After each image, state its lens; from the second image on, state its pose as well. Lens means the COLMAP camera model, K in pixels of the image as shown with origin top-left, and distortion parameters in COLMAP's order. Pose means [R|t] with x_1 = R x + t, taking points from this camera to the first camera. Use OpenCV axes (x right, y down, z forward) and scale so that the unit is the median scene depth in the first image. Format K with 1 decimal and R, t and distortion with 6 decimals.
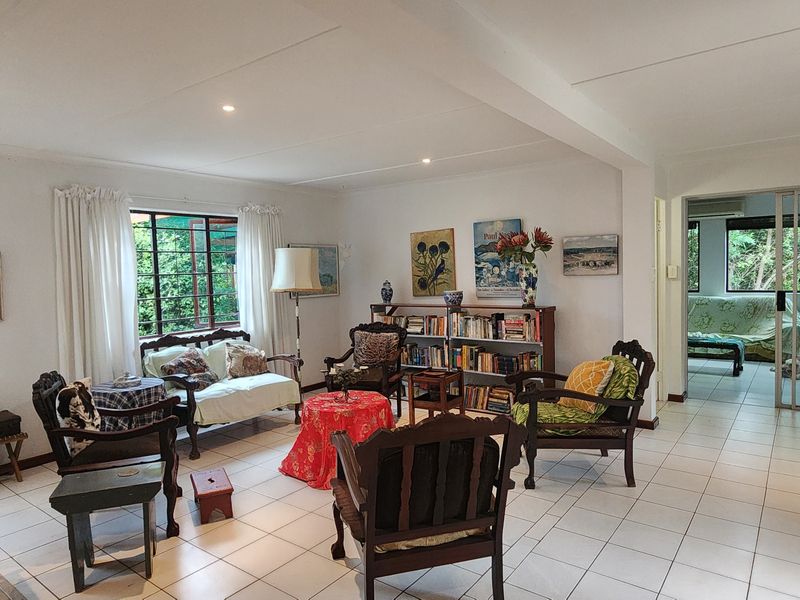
lens RADIAL K [[529.0, 0, 406.1], [0, 529.0, 301.5], [0, 0, 1]] dist [0.003221, -0.004057]
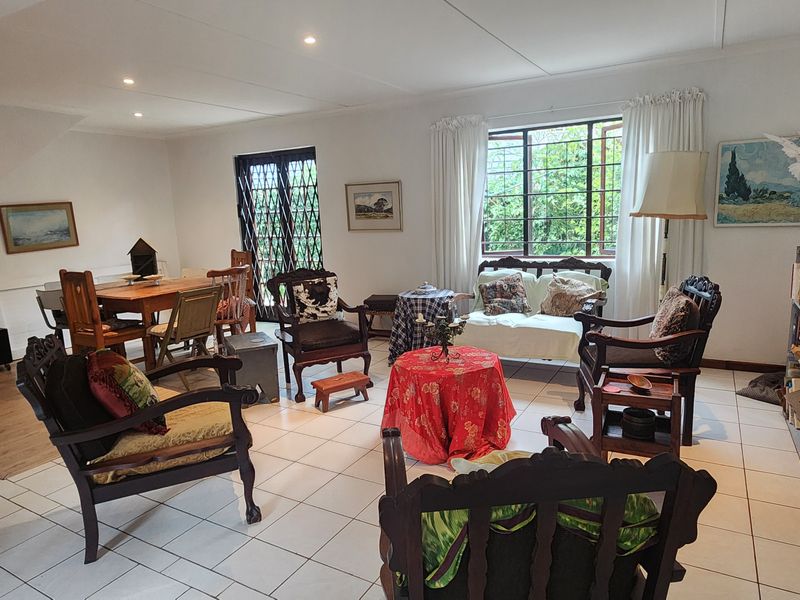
lens RADIAL K [[529.0, 0, 406.1], [0, 529.0, 301.5], [0, 0, 1]] dist [0.003221, -0.004057]
pose [[0.130551, 0.198939, -0.971278, 0.521755], [-0.021467, 0.979999, 0.197840, -0.047867], [0.991209, -0.004977, 0.132210, 0.678226]]
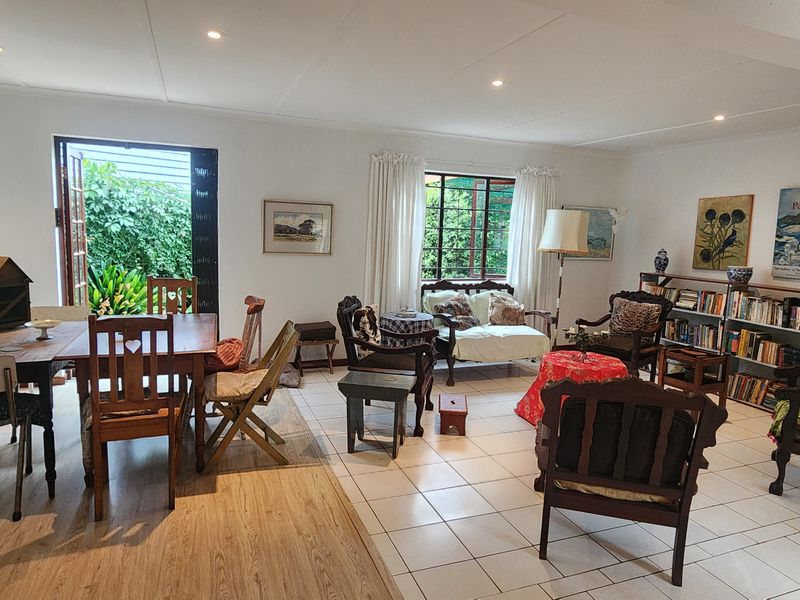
lens RADIAL K [[529.0, 0, 406.1], [0, 529.0, 301.5], [0, 0, 1]] dist [0.003221, -0.004057]
pose [[0.851187, 0.130368, -0.508414, 0.083250], [-0.091043, 0.990651, 0.101600, -0.001400], [0.516906, -0.040193, 0.855098, -0.051068]]
